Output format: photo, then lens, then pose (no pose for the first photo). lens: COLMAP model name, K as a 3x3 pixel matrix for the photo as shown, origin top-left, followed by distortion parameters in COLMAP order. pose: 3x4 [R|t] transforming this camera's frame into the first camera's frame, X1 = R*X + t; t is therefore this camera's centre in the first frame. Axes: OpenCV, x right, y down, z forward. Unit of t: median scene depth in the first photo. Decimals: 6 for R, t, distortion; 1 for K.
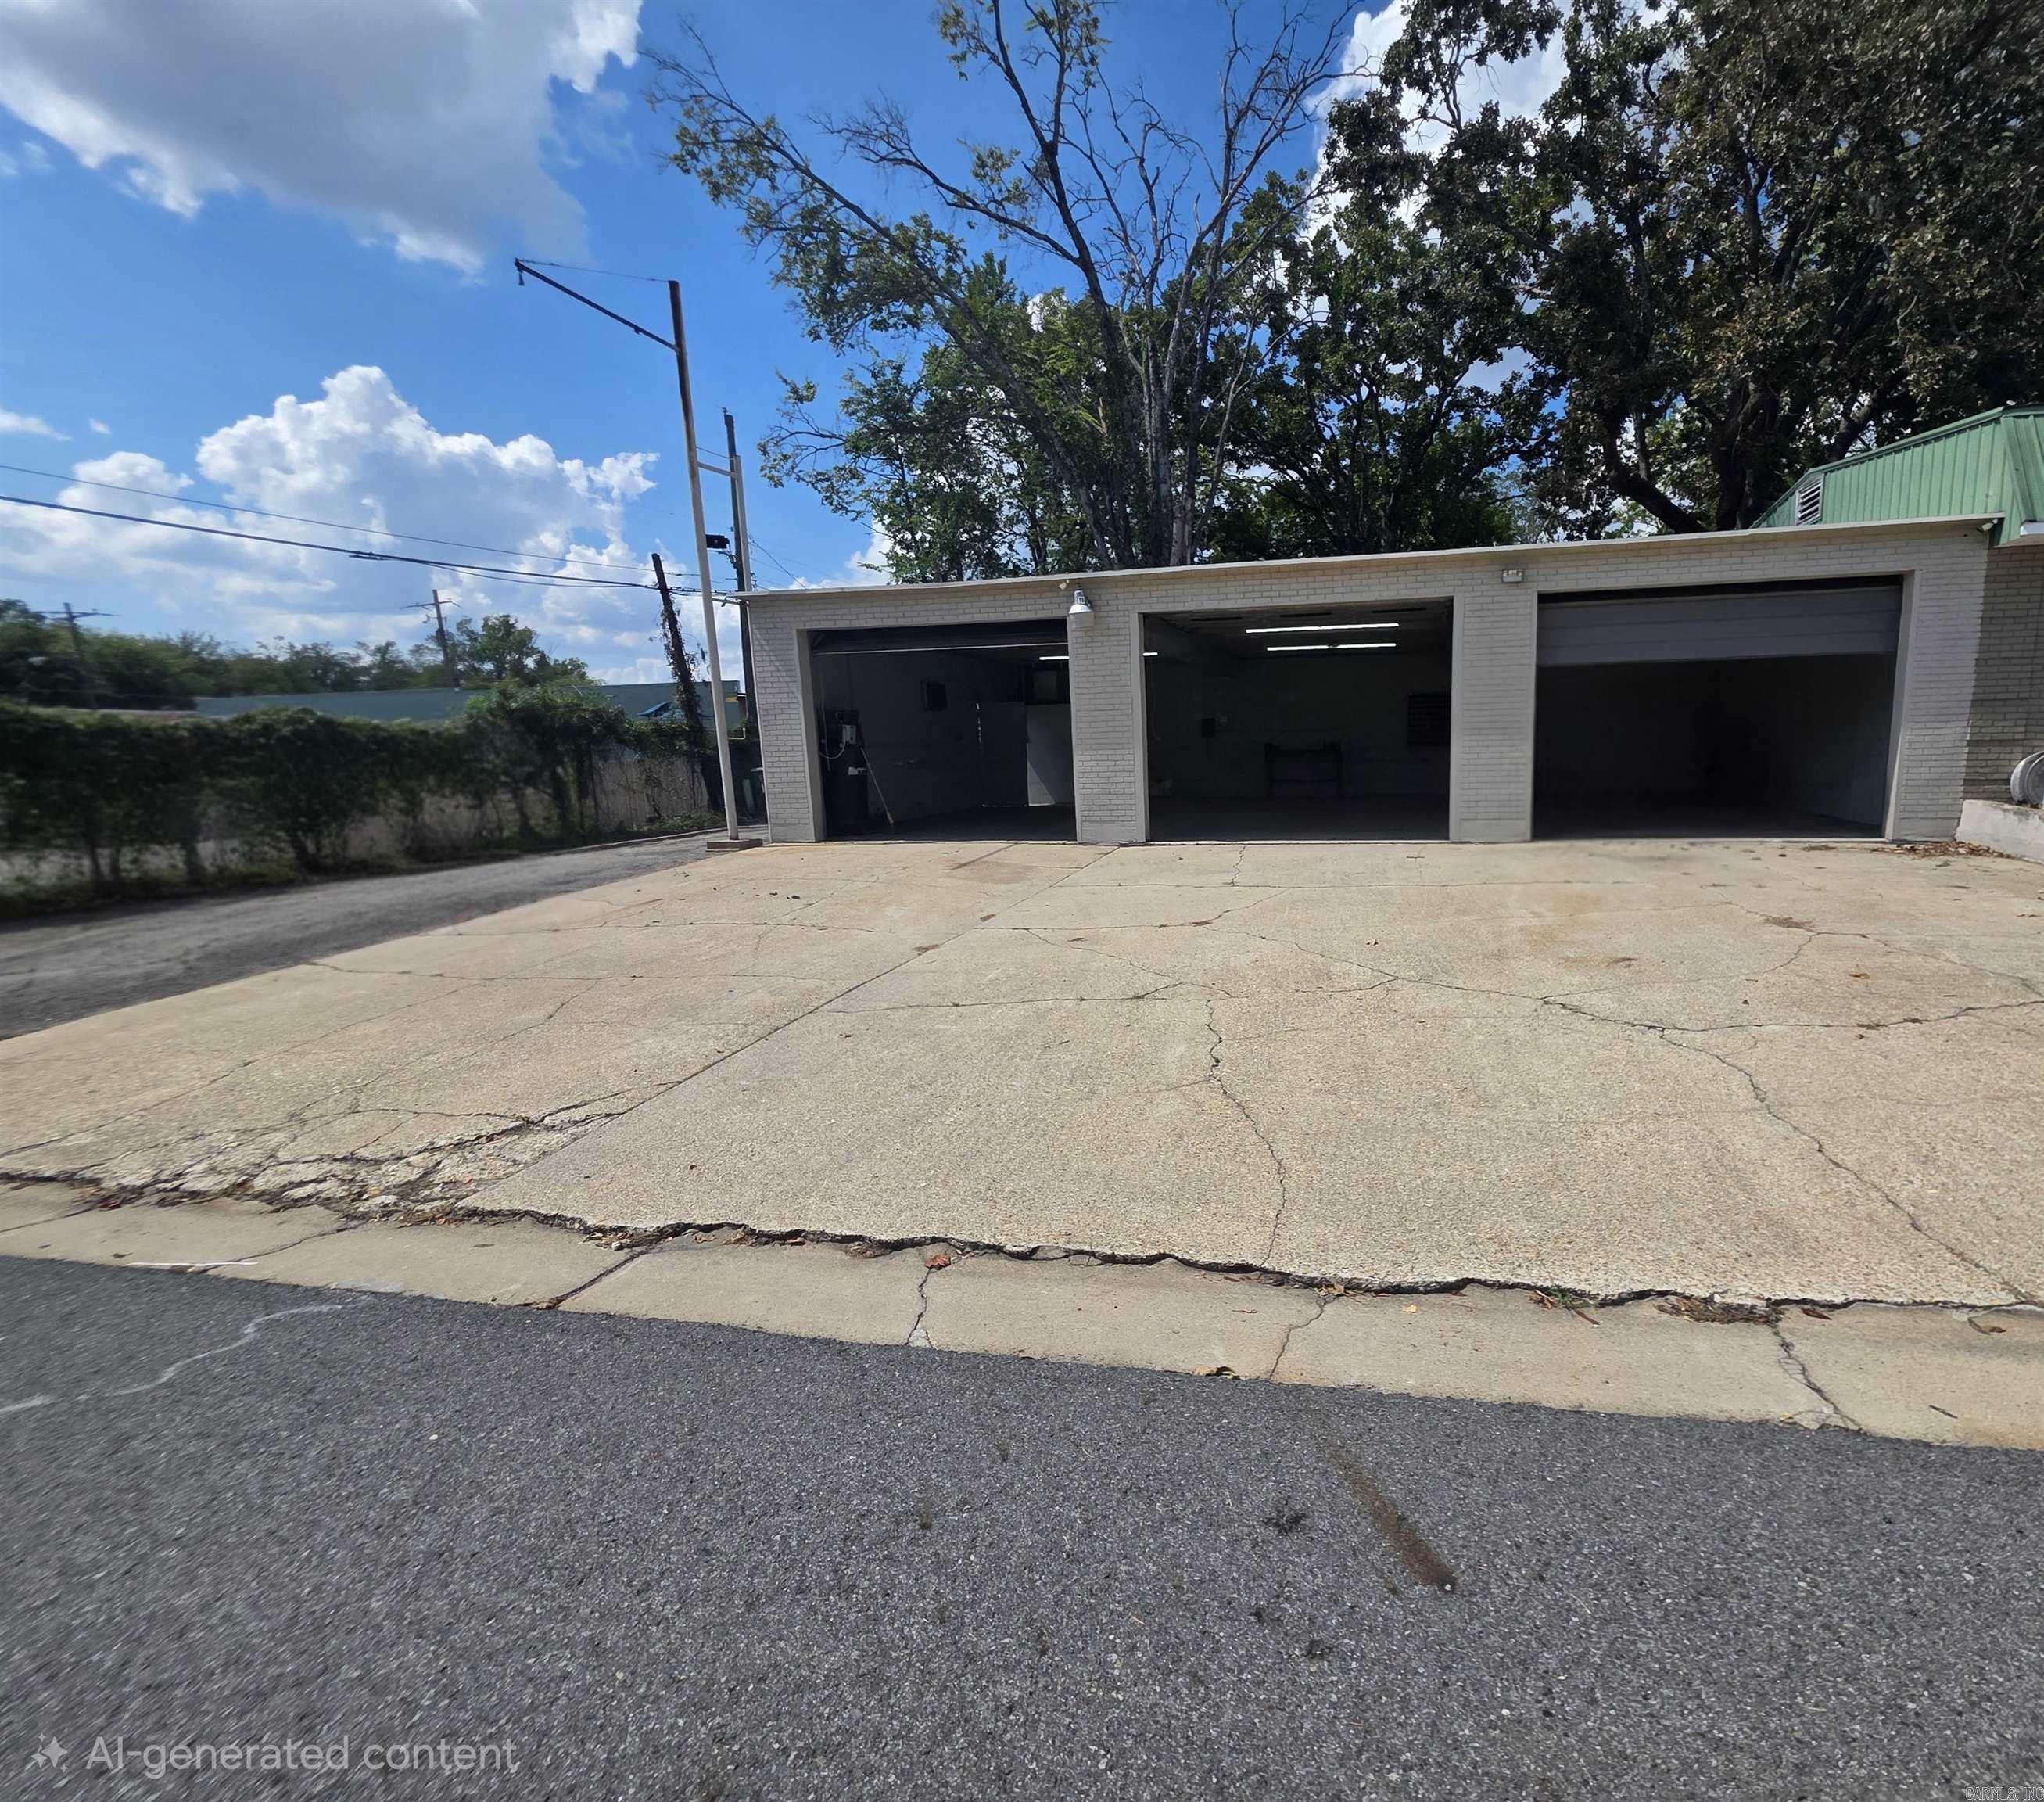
lens RADIAL K [[912.8, 0, 1022.0], [0, 912.8, 901.0], [0, 0, 1]] dist [0.003444, -0.000019]
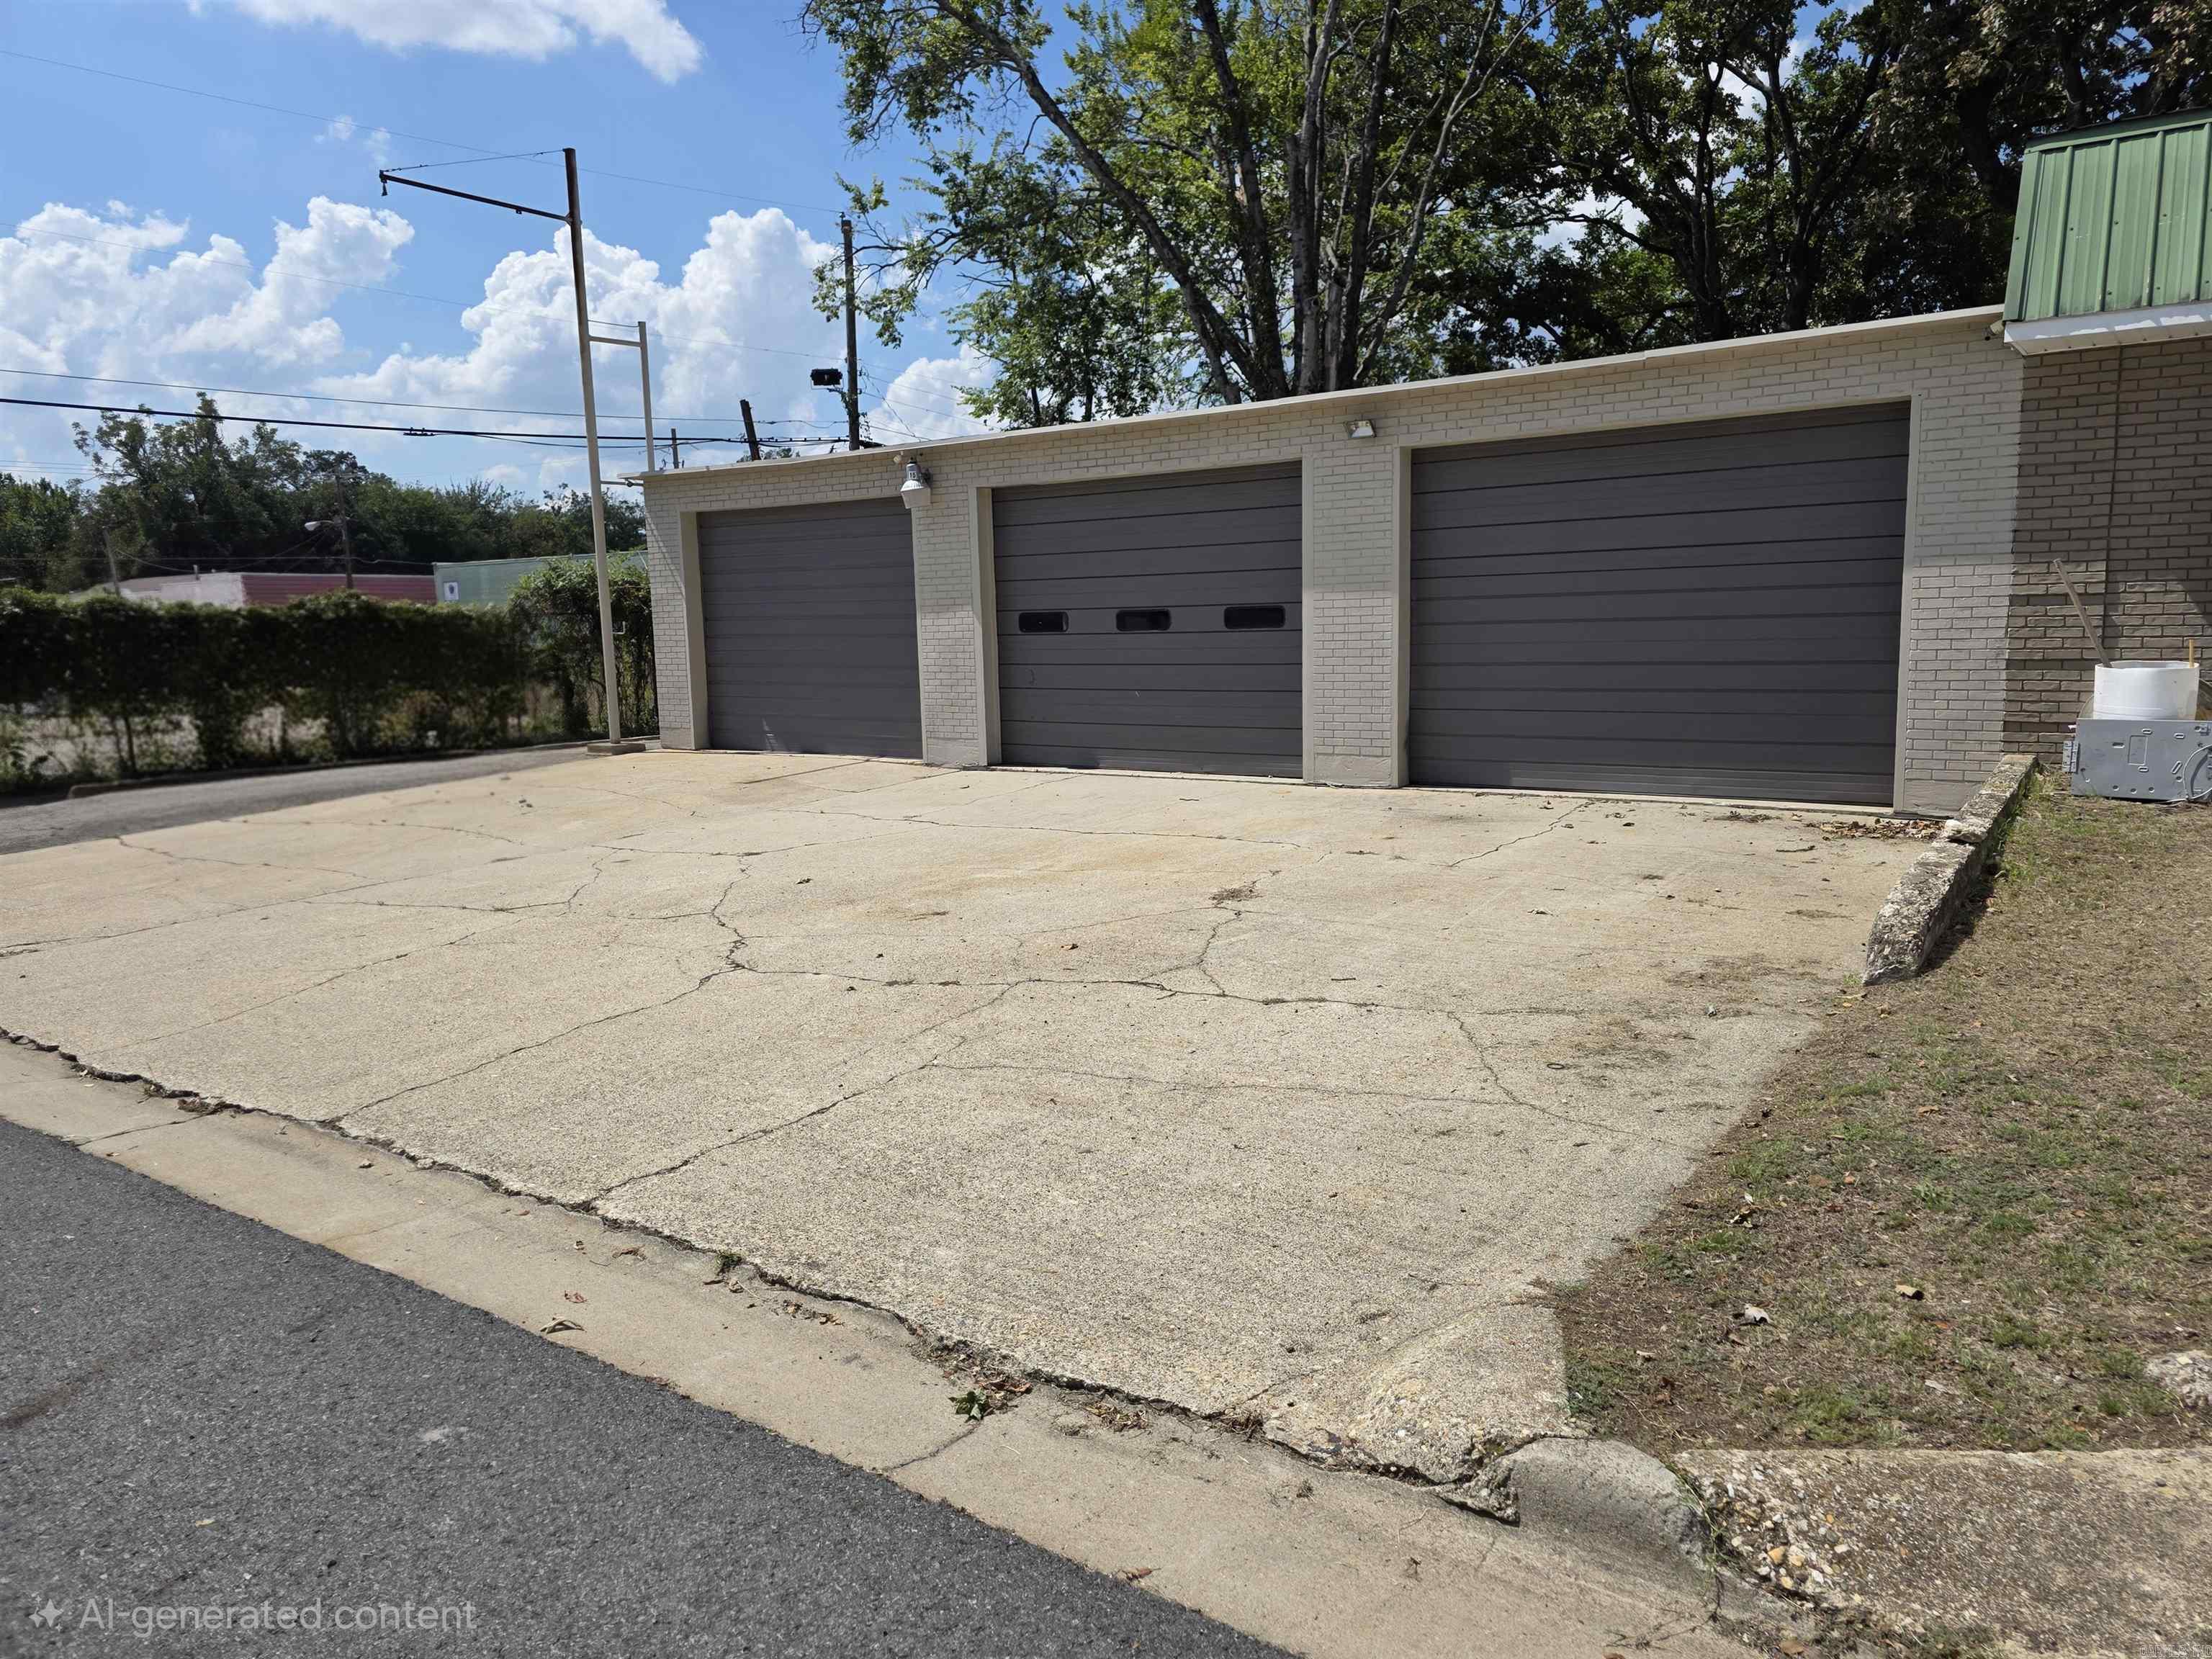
lens RADIAL K [[1444.2, 0, 1107.3], [0, 1444.2, 812.9], [0, 0, 1]] dist [0.042023, -0.001963]
pose [[0.917072, 0.055659, -0.394818, 0.700633], [-0.063516, 0.997957, -0.006848, -0.019544], [0.393631, 0.031357, 0.918734, -0.132270]]
